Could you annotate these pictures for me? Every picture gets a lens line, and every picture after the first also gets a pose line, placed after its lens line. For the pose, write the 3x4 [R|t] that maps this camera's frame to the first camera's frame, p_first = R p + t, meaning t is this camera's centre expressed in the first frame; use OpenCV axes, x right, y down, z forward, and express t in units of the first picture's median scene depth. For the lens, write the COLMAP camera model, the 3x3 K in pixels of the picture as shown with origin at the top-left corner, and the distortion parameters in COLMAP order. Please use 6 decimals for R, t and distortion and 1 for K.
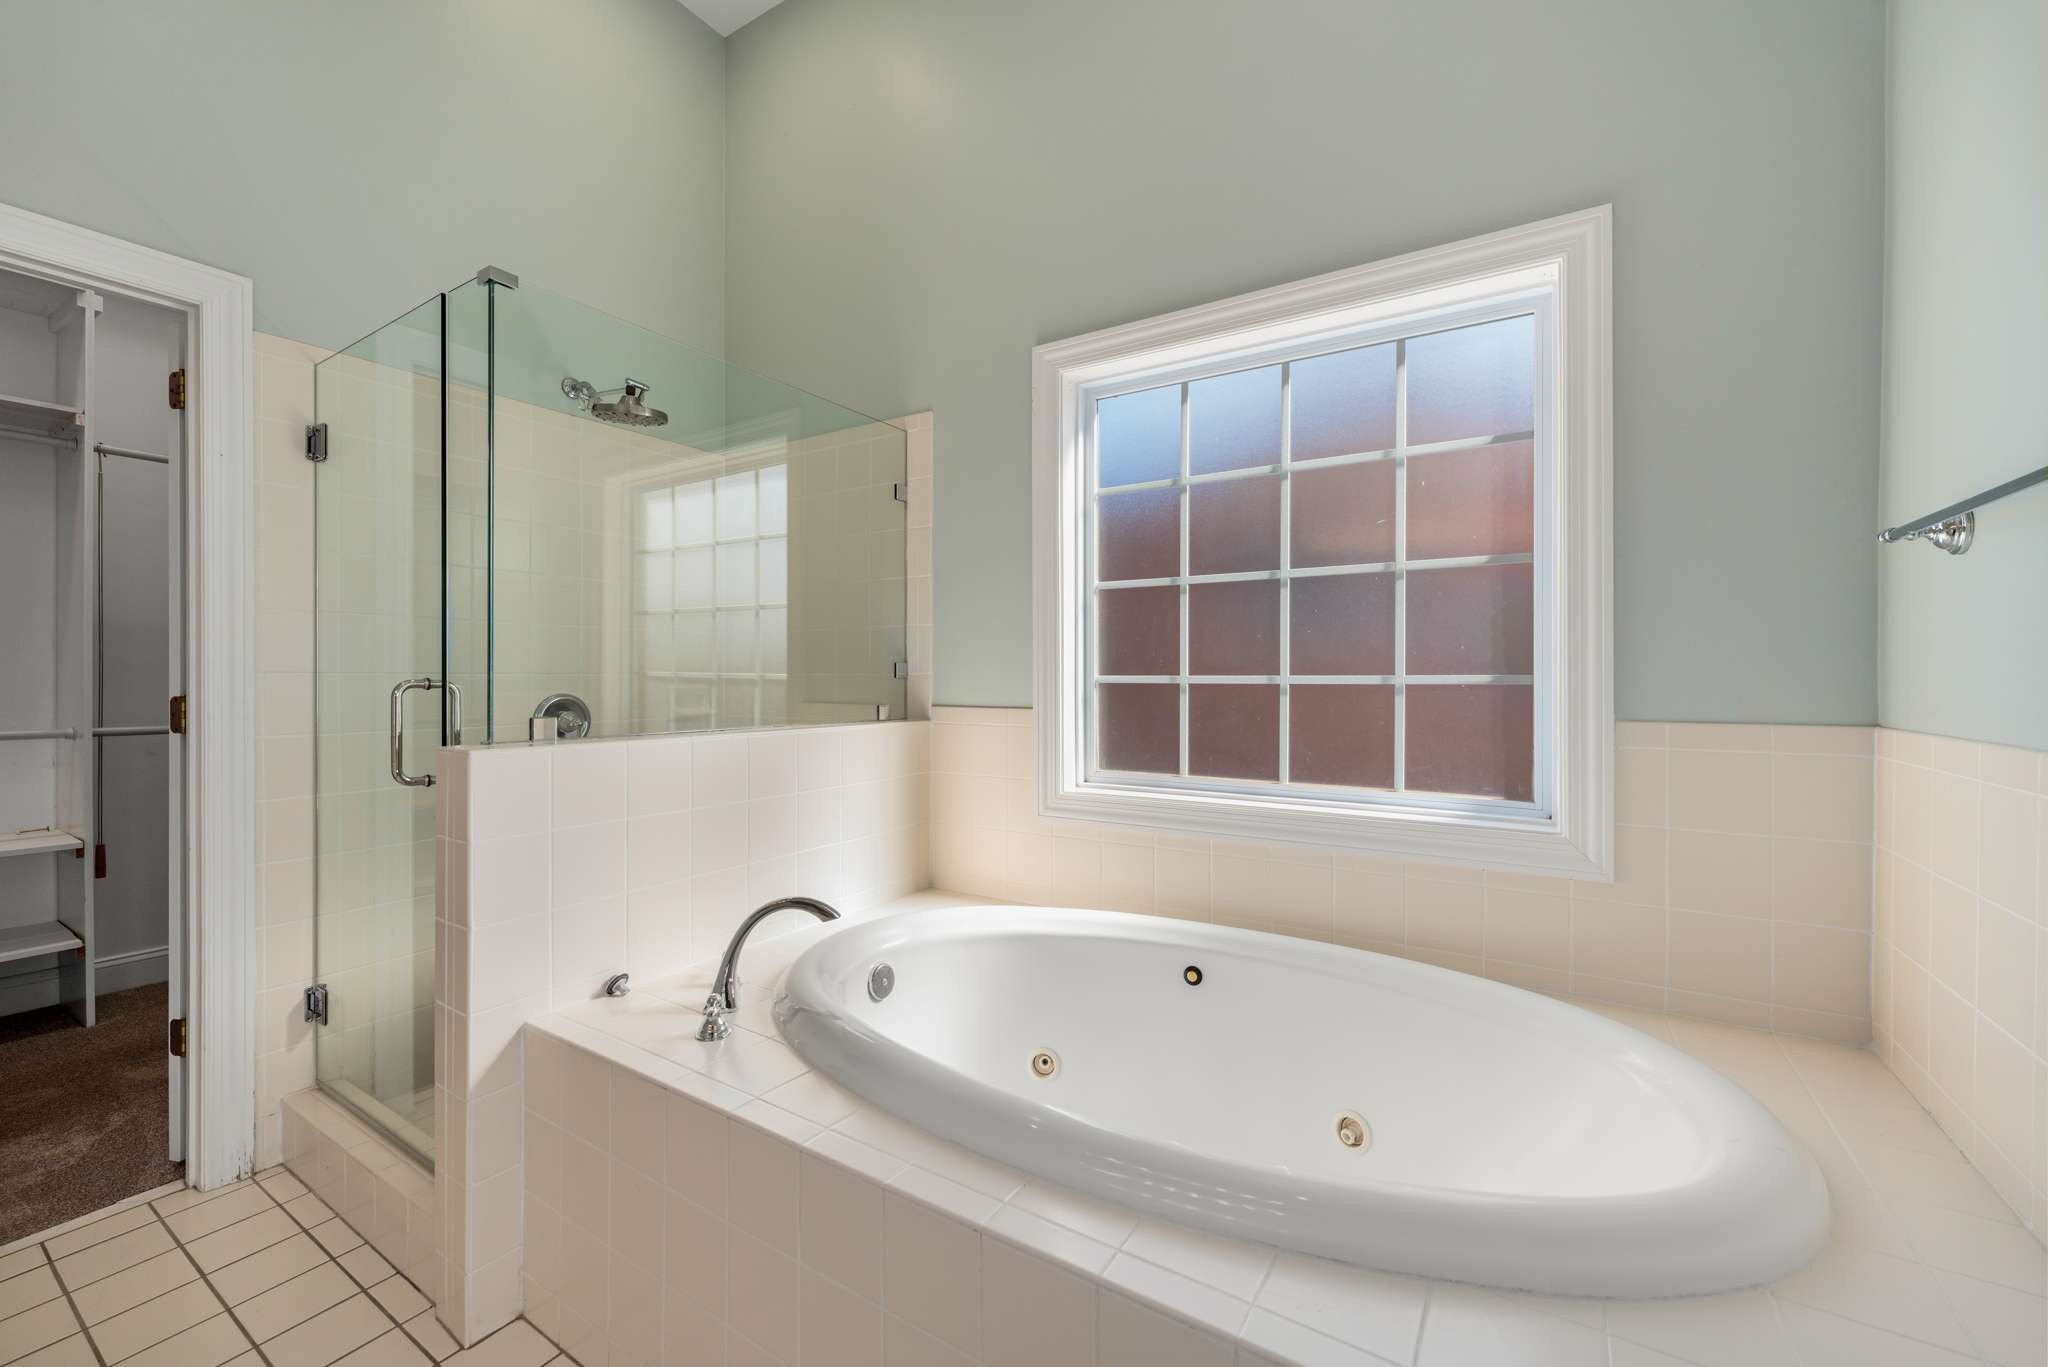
lens RADIAL K [[819.2, 0, 1025.9], [0, 819.2, 680.6], [0, 0, 1]] dist [0.002630, 0.000428]
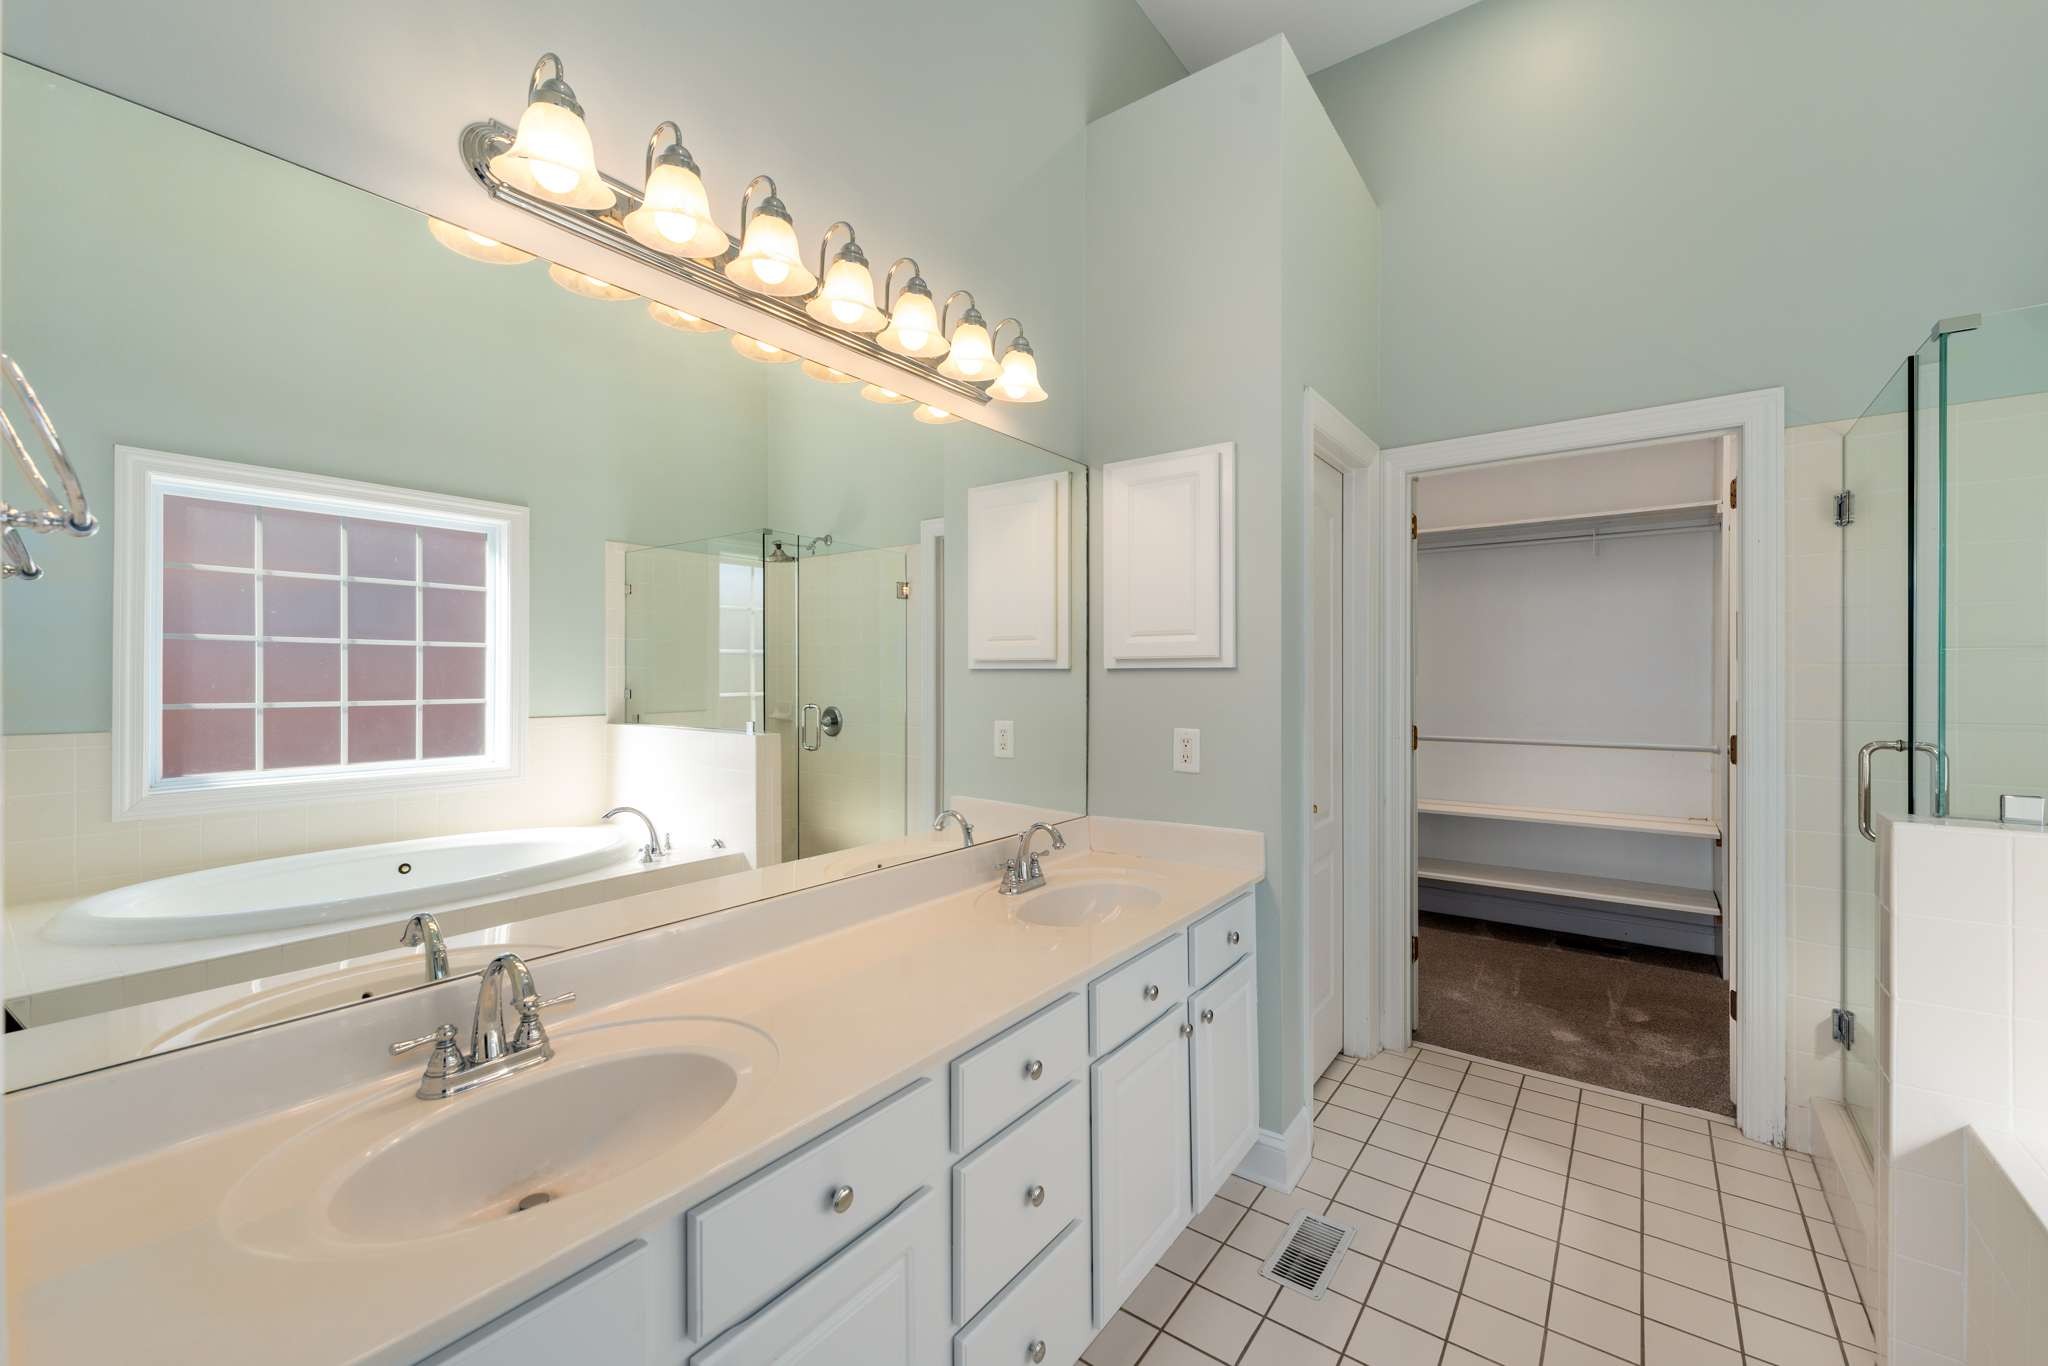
lens RADIAL K [[819.2, 0, 1025.9], [0, 819.2, 680.1], [0, 0, 1]] dist [0.002630, 0.000428]
pose [[-0.067444, 0.003971, -0.997715, 0.295497], [-0.007139, 0.999965, 0.004462, -0.061723], [0.997698, 0.007423, -0.067413, -0.000960]]
